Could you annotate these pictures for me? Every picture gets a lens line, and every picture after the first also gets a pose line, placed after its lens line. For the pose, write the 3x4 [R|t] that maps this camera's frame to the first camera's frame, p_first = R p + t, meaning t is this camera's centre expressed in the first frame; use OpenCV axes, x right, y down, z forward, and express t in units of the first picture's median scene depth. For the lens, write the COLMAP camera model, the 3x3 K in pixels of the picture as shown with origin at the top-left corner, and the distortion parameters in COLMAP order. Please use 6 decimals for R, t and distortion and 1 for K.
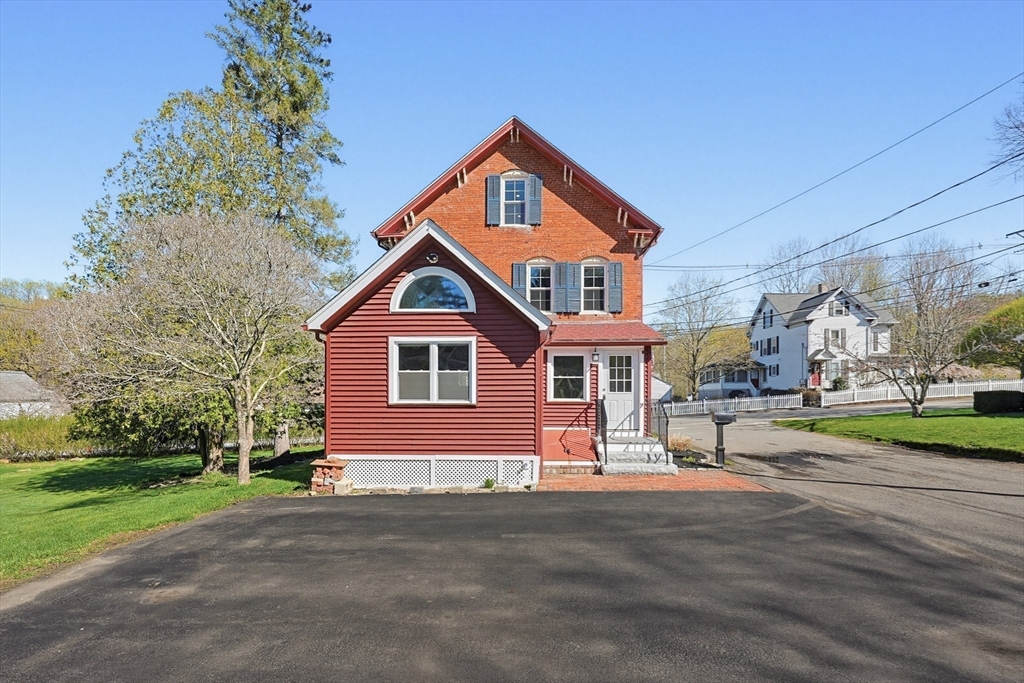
lens RADIAL K [[443.8, 0, 495.6], [0, 443.8, 398.1], [0, 0, 1]] dist [0.001497, -0.000436]
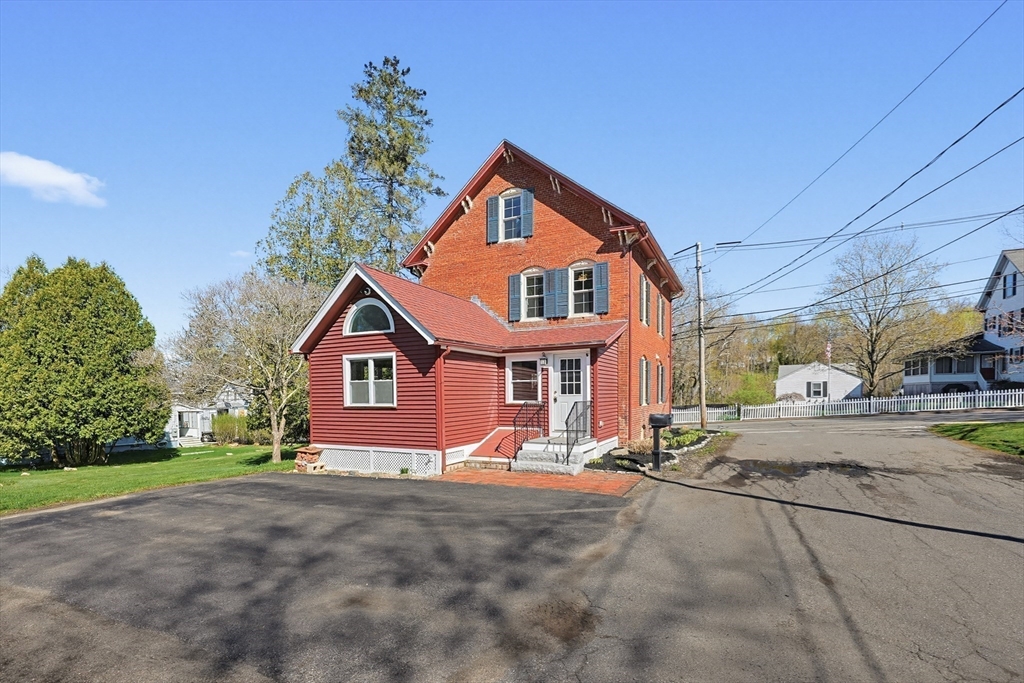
lens RADIAL K [[443.8, 0, 500.5], [0, 443.8, 404.5], [0, 0, 1]] dist [0.001497, -0.000436]
pose [[0.915847, -0.001993, -0.401522, 0.543667], [0.009178, 0.999830, 0.015972, -0.007800], [0.401422, -0.018313, 0.915710, -0.008472]]
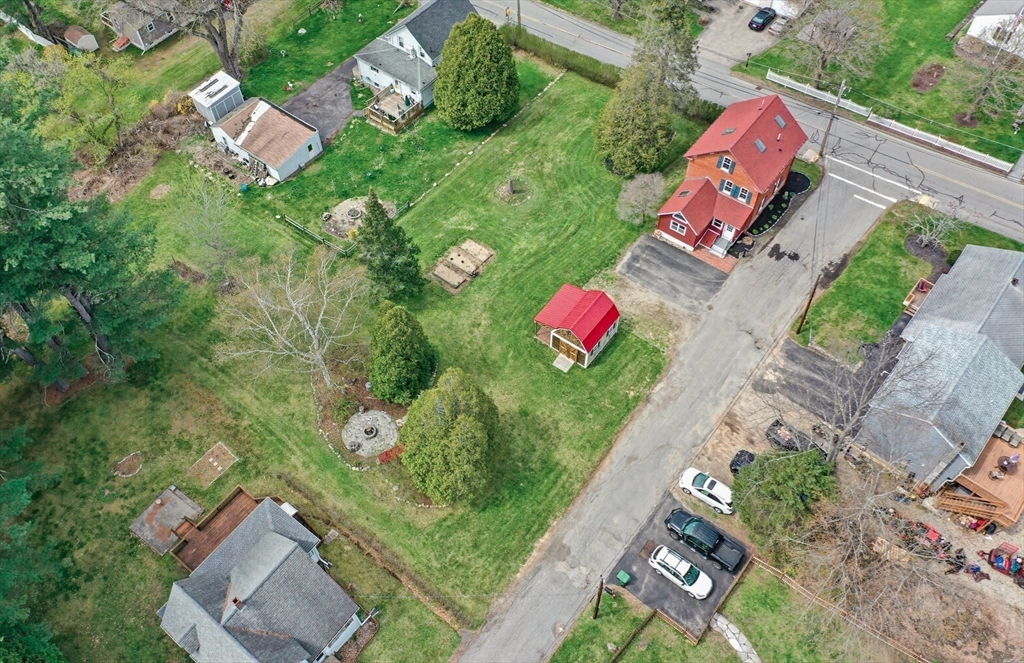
lens RADIAL K [[828.6, 0, 489.1], [0, 828.6, 312.8], [0, 0, 1]] dist [-0.013851, 0.003897]
pose [[0.833646, 0.433267, -0.342512, 1.322007], [0.029860, 0.583891, 0.811282, -5.558733], [0.551491, -0.686550, 0.473821, -4.104250]]
